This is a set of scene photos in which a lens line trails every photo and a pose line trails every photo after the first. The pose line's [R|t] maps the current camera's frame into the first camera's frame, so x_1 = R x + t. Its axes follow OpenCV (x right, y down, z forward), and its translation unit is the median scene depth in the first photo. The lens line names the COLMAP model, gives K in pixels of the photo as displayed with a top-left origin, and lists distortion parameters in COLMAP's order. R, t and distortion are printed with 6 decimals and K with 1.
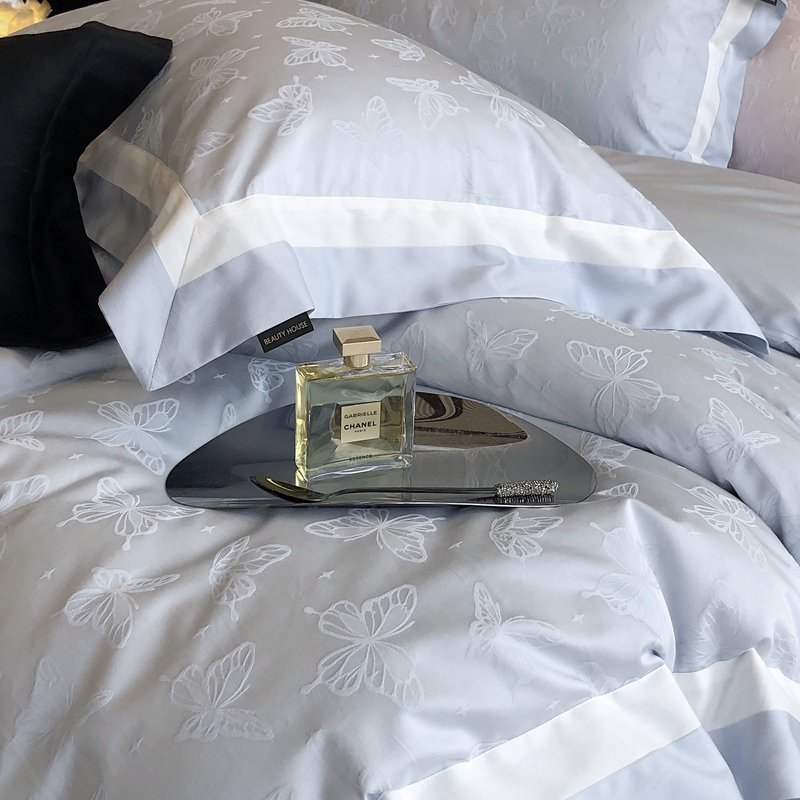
lens RADIAL K [[1269.3, 0, 400.0], [0, 1269.3, 400.0], [0, 0, 1]] dist [0.233471, -0.997112]
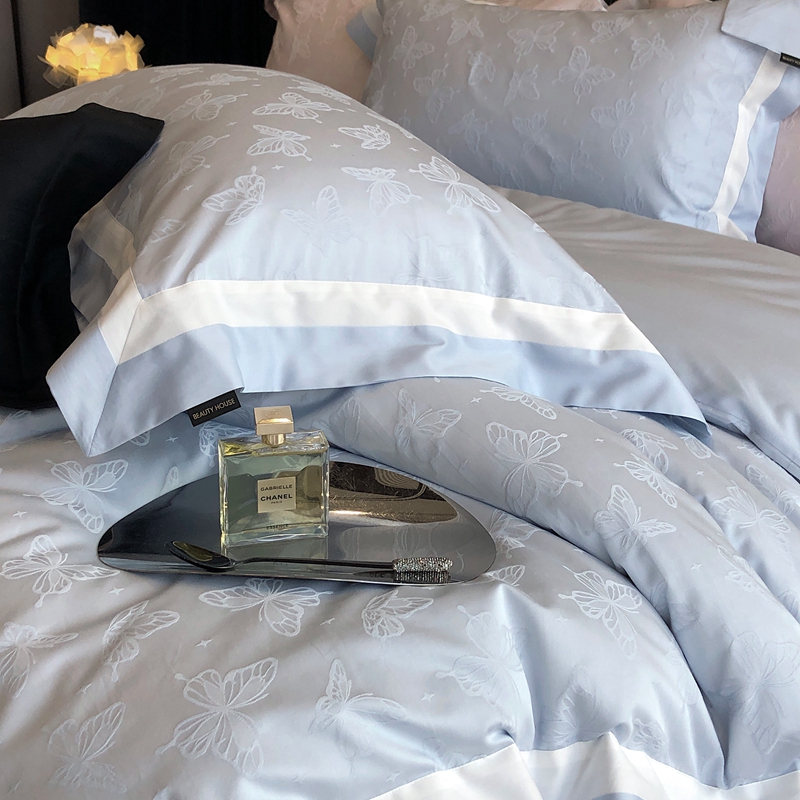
lens RADIAL K [[1269.3, 0, 400.0], [0, 1269.3, 400.0], [0, 0, 1]] dist [0.233471, -0.997112]
pose [[0.993625, 0.043137, -0.104157, 0.172058], [-0.043412, 0.999057, -0.000367, -0.063176], [0.104043, 0.004886, 0.994561, -0.066699]]
